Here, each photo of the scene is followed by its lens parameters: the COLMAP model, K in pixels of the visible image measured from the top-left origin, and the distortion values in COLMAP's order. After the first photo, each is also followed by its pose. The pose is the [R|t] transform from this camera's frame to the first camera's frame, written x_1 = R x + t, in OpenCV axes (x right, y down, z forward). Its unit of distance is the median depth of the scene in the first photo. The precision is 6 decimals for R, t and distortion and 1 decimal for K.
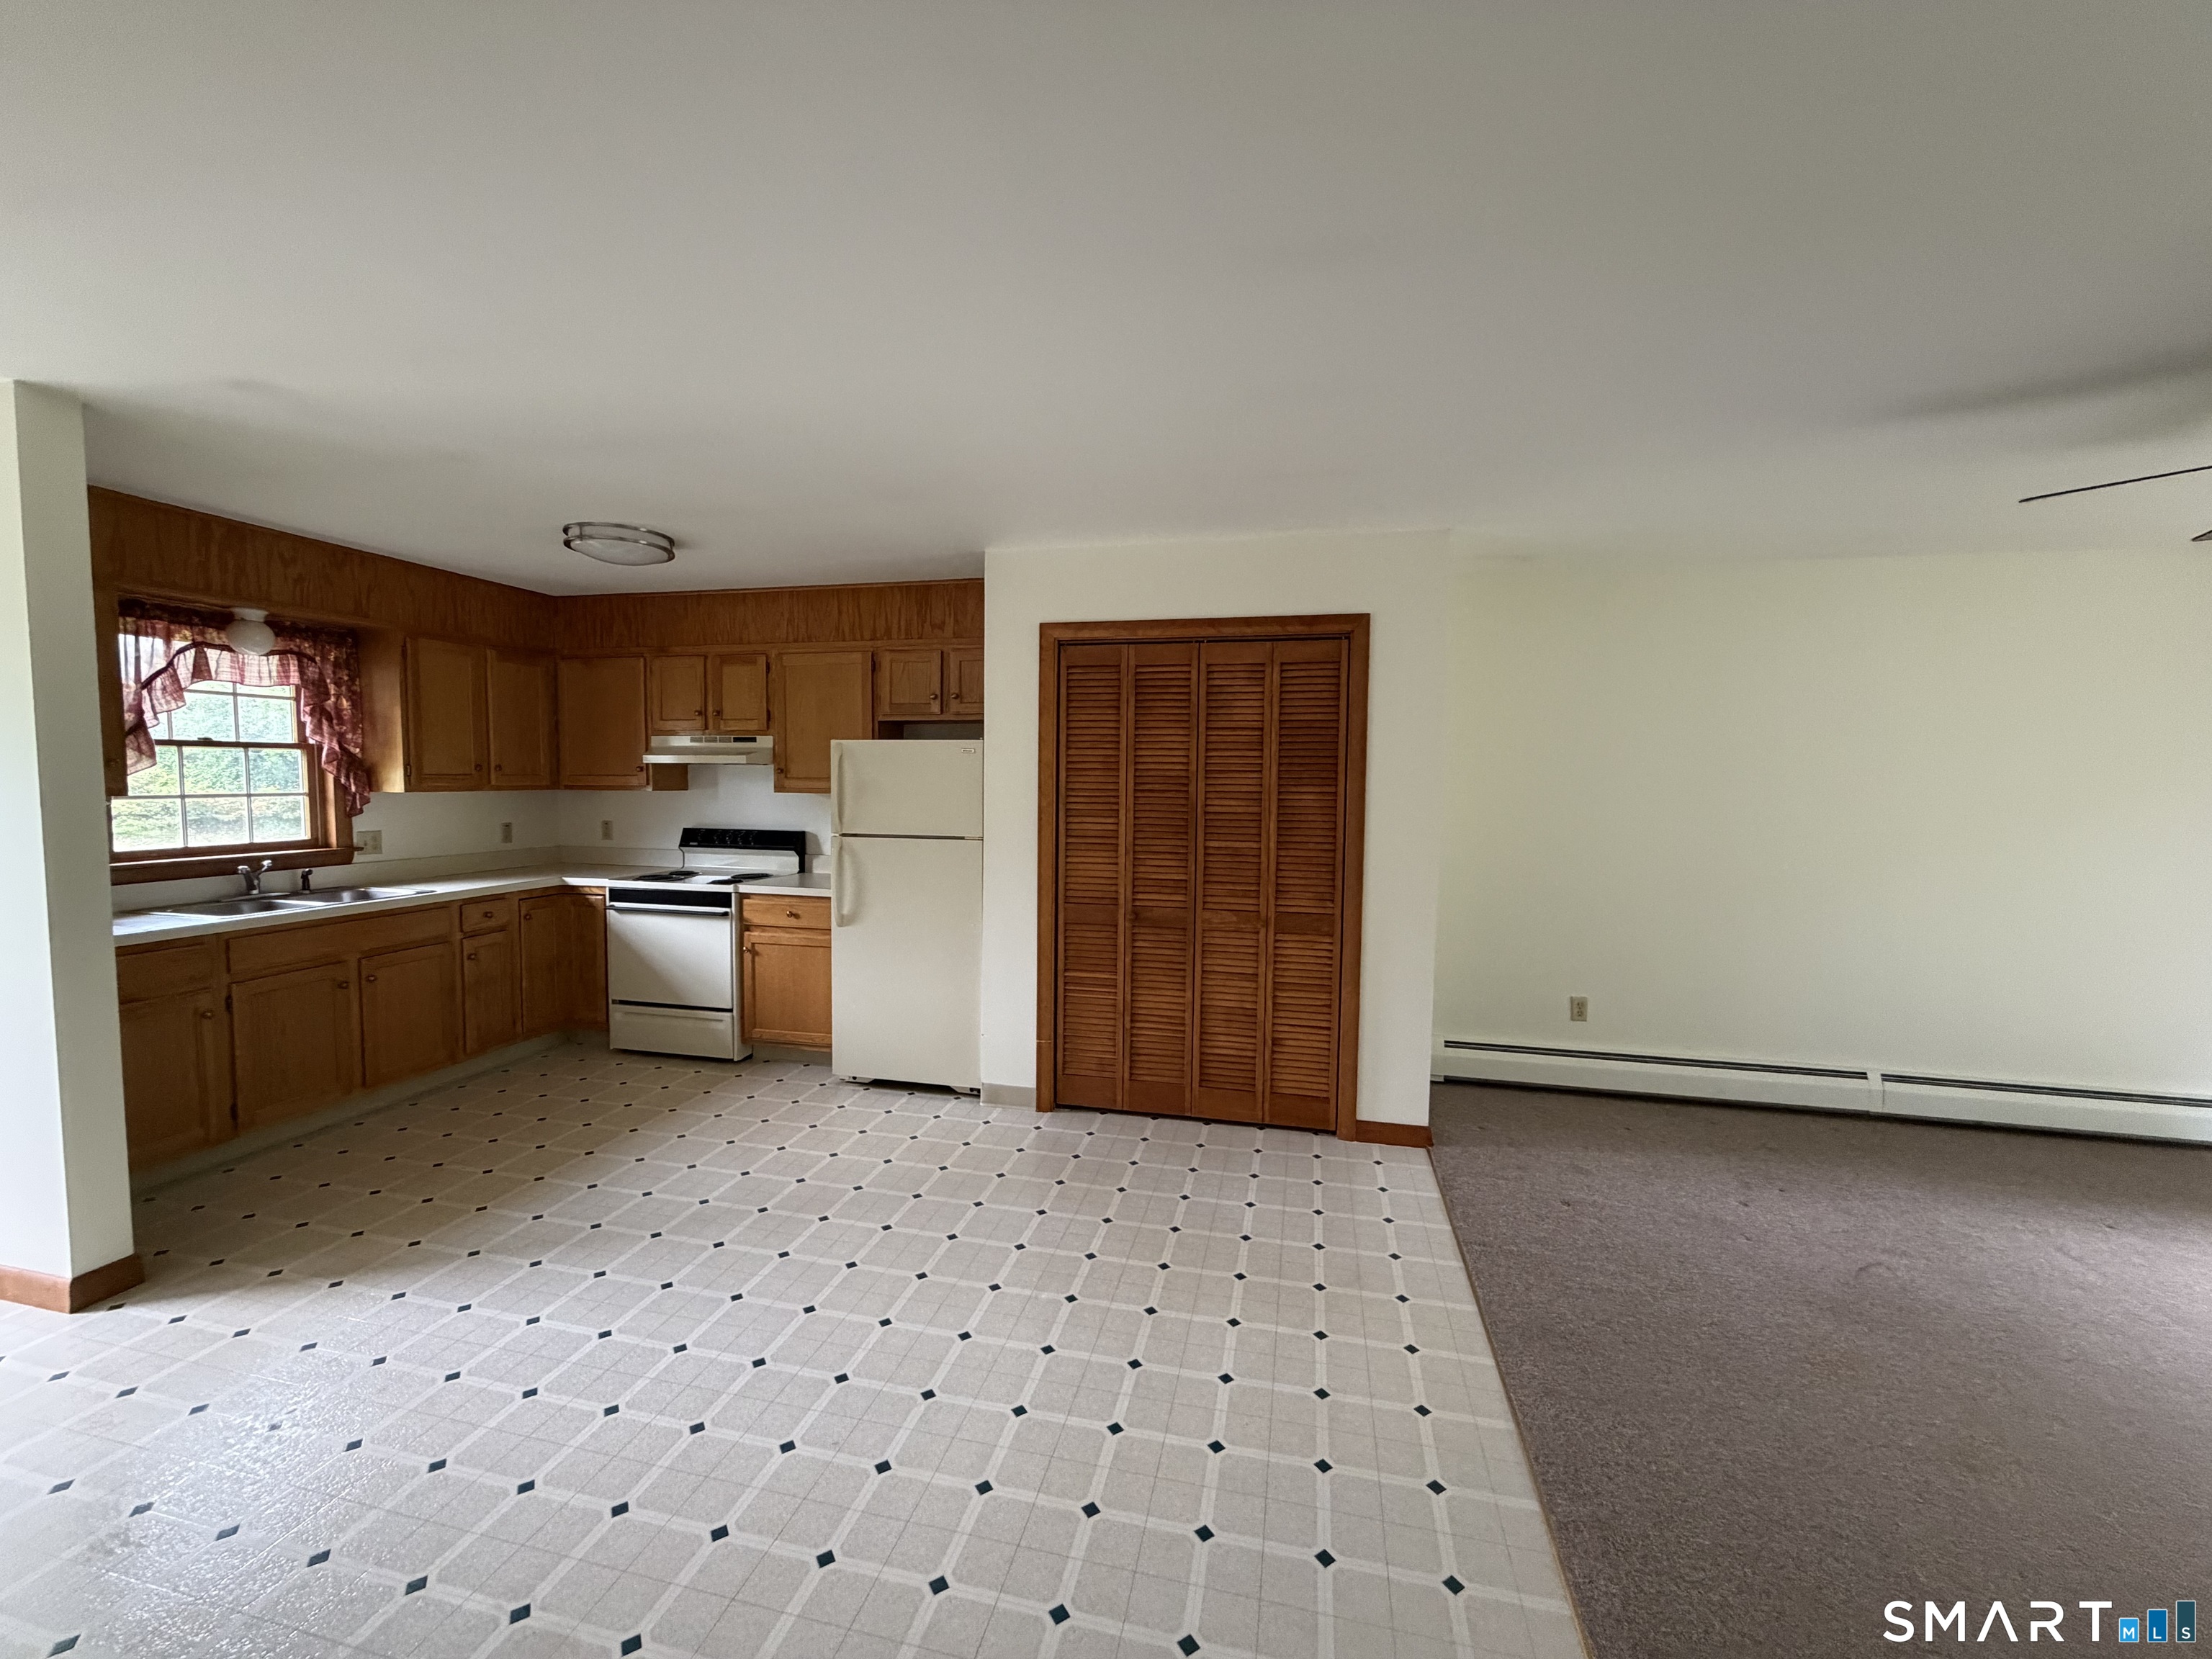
lens RADIAL K [[884.8, 0, 1104.0], [0, 884.8, 832.7], [0, 0, 1]] dist [-0.003888, -0.000657]
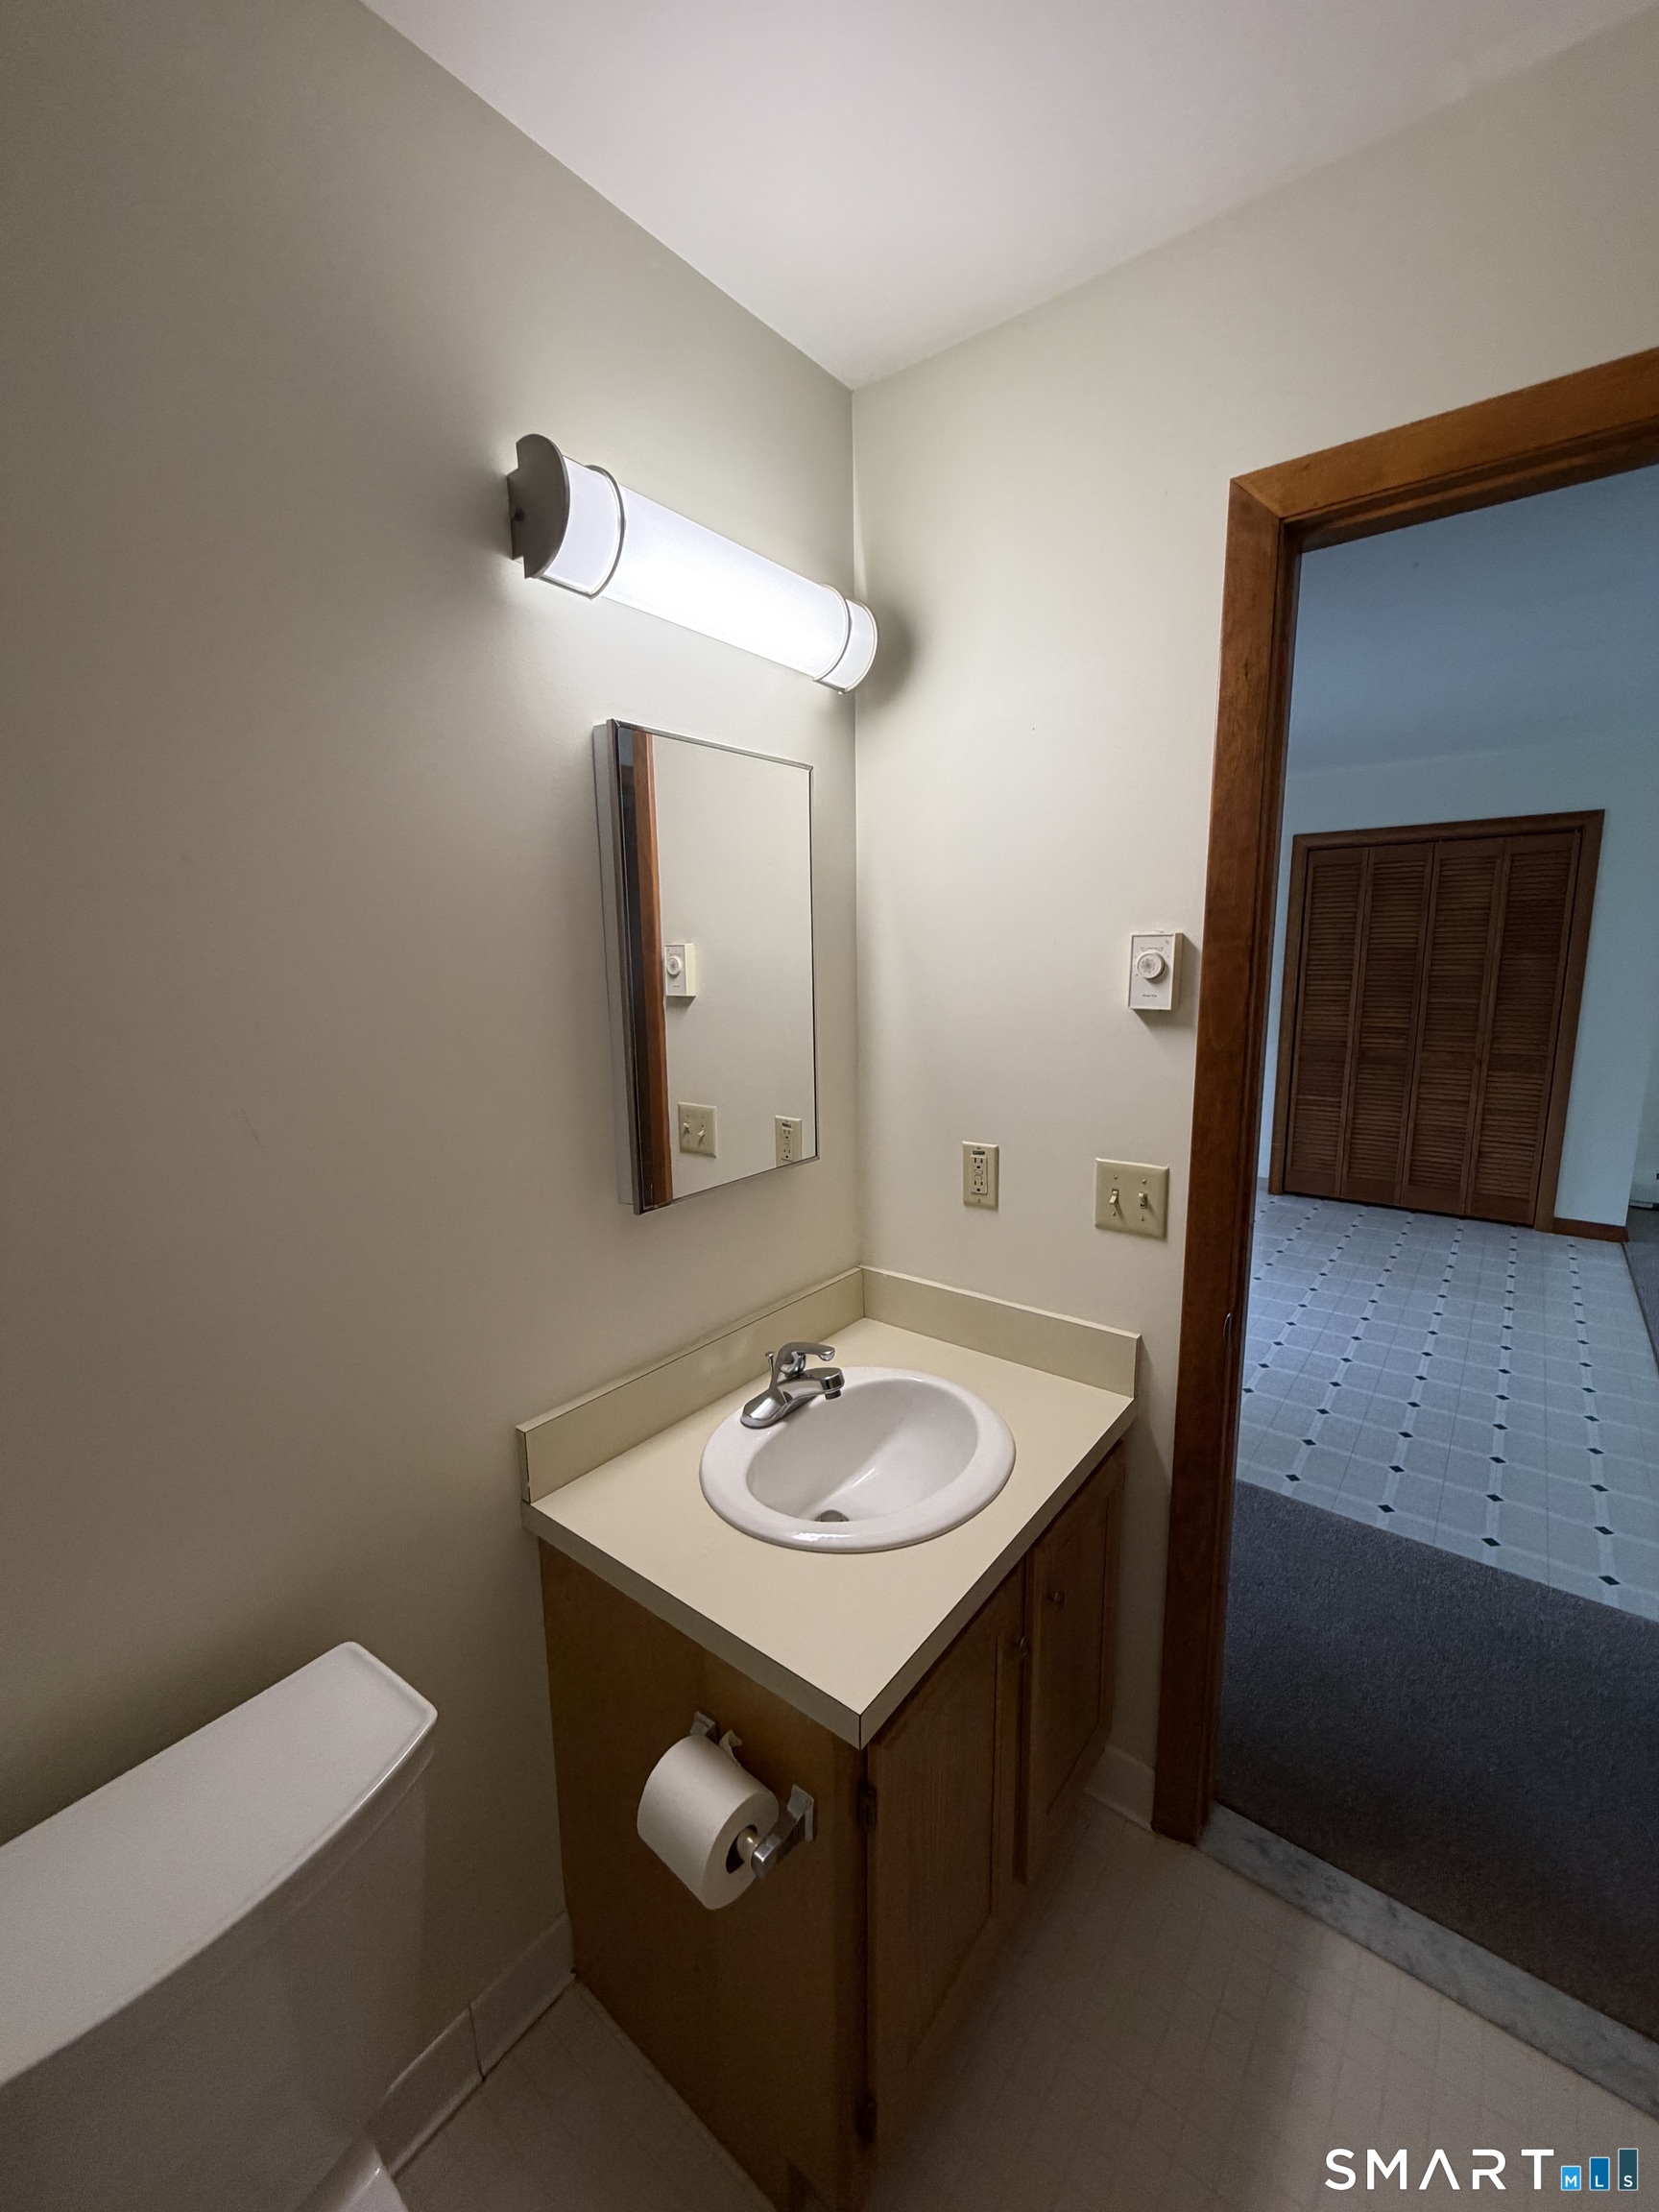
lens RADIAL K [[884.8, 0, 829.0], [0, 884.8, 1103.0], [0, 0, 1]] dist [-0.003888, -0.000657]
pose [[0.906274, 0.051476, -0.419544, -0.131695], [-0.010277, 0.994947, 0.099876, 0.042480], [0.422565, -0.086203, 0.902224, -0.557562]]
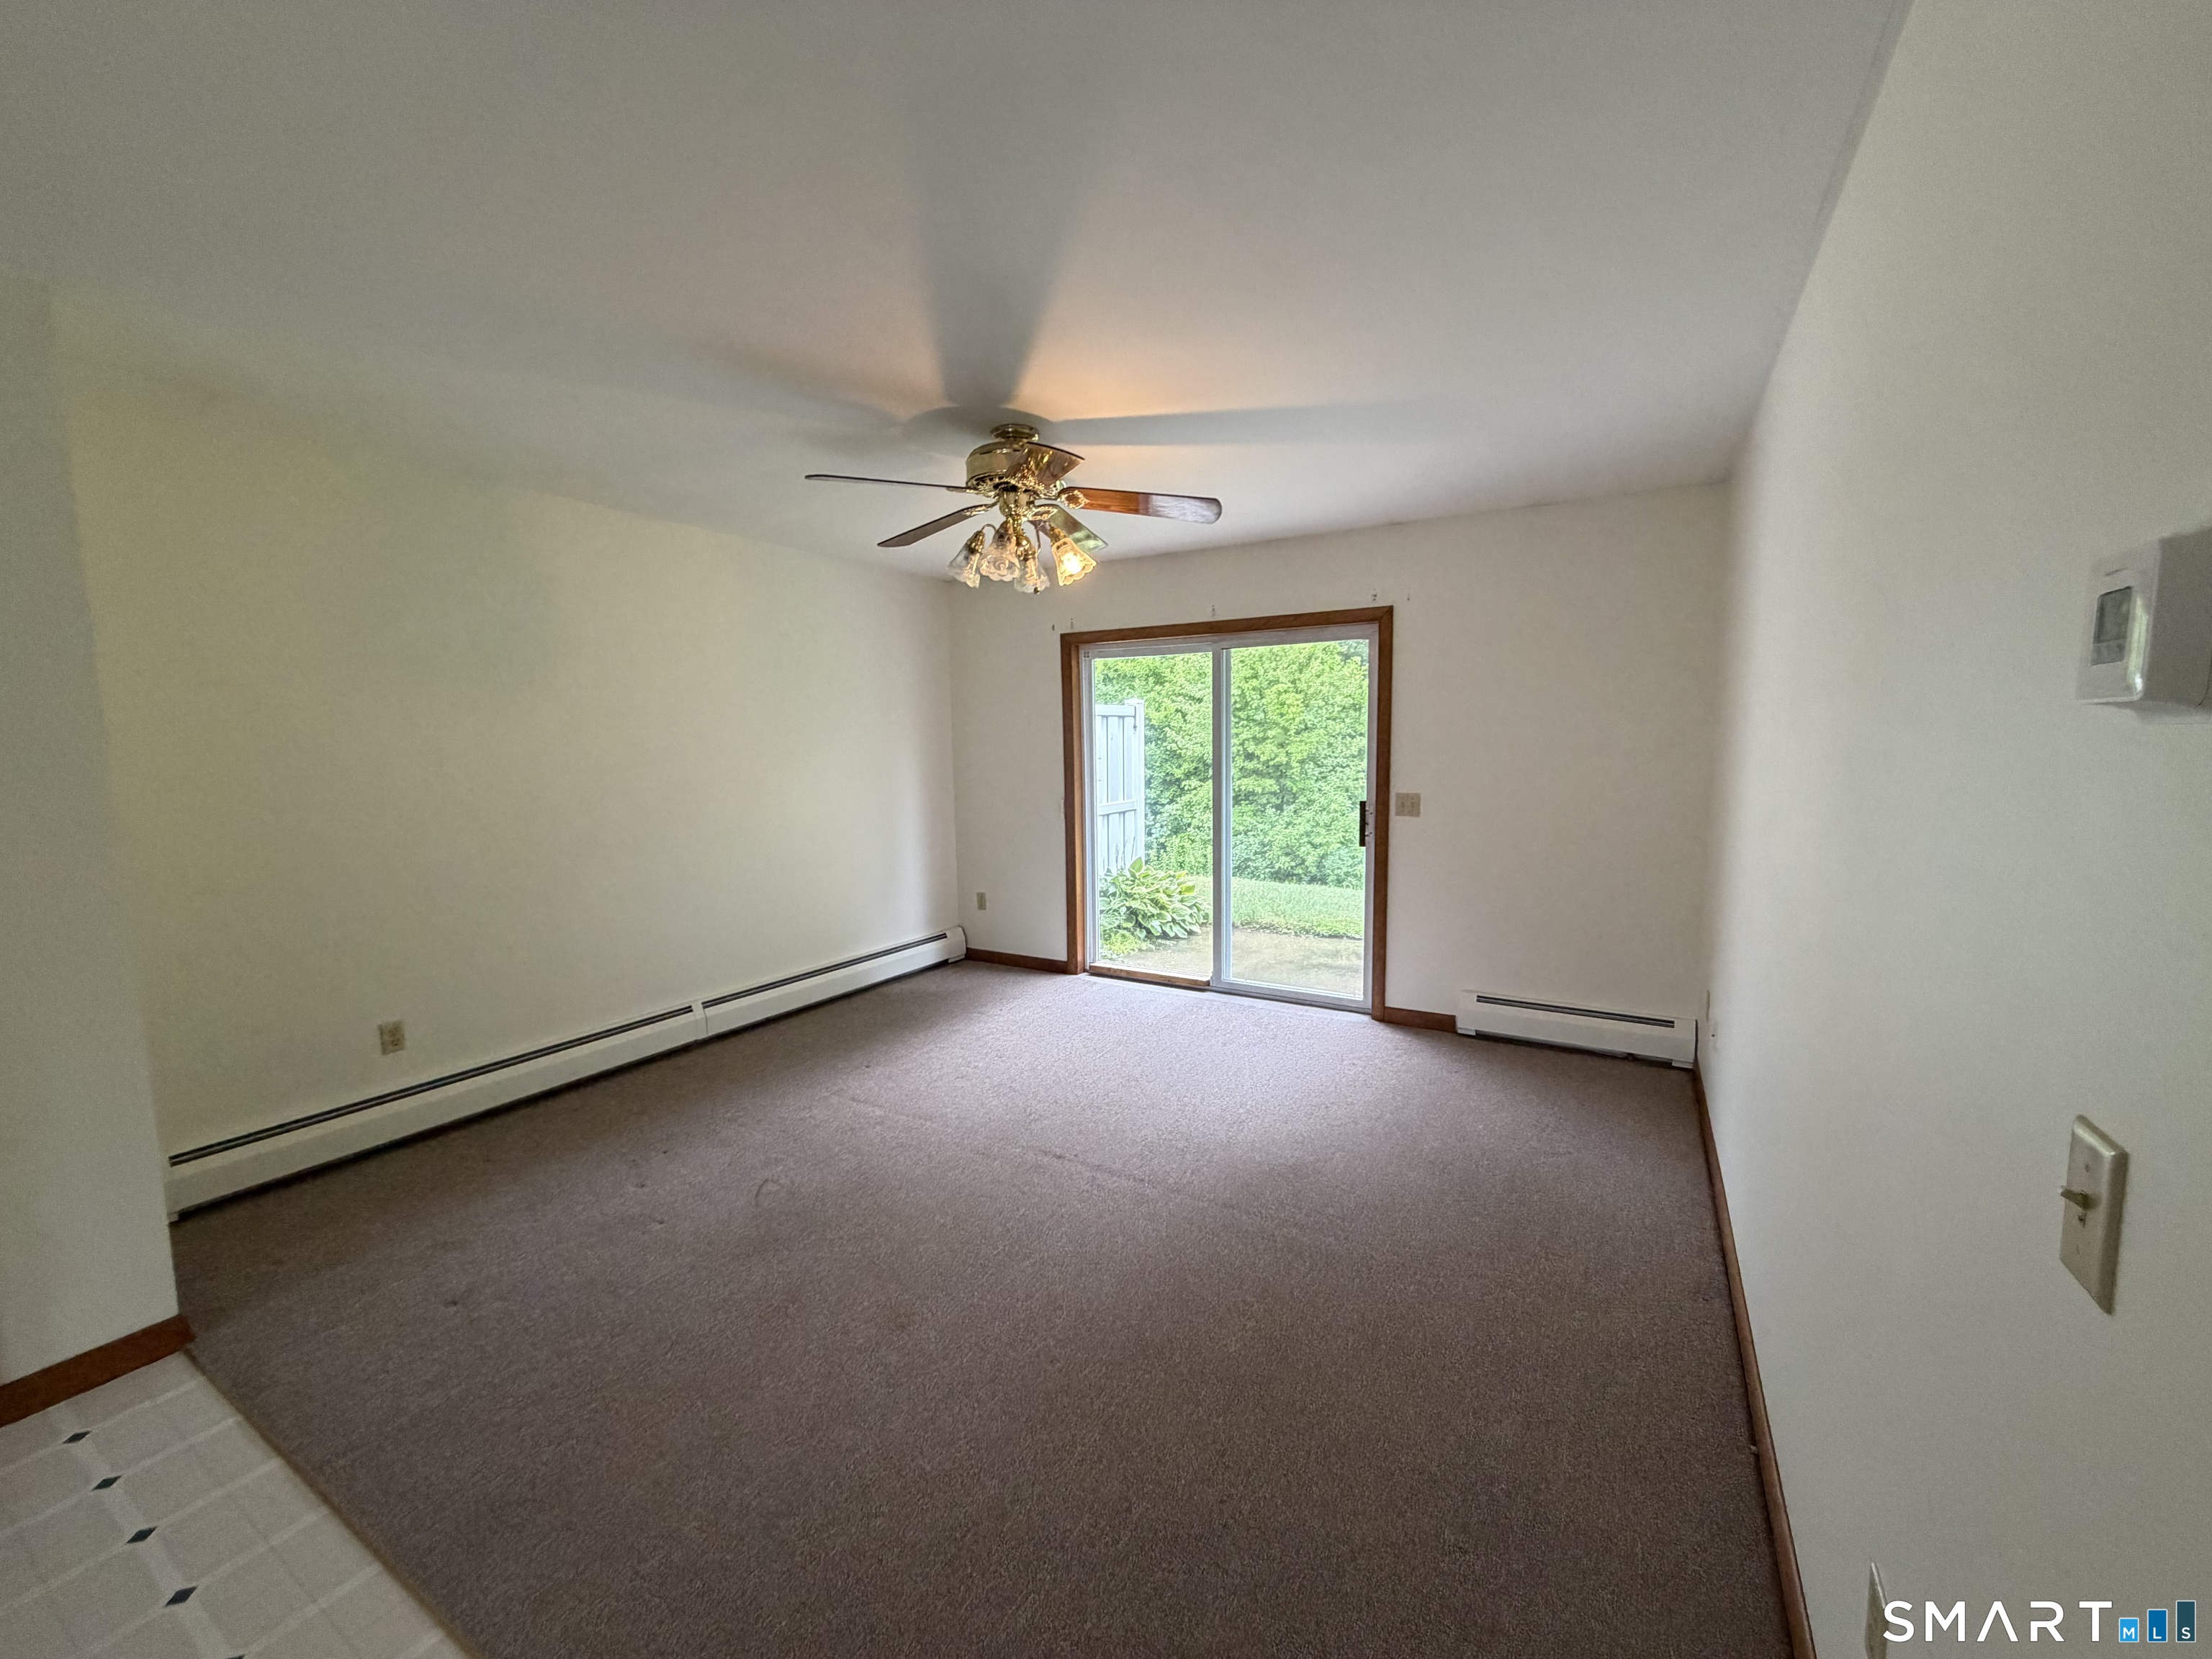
lens RADIAL K [[884.8, 0, 1107.9], [0, 884.8, 822.9], [0, 0, 1]] dist [-0.003888, -0.000657]
pose [[0.302480, -0.107395, 0.947086, 0.025397], [0.075870, 0.993192, 0.088392, -0.005872], [-0.950131, 0.045118, 0.308569, 0.191495]]
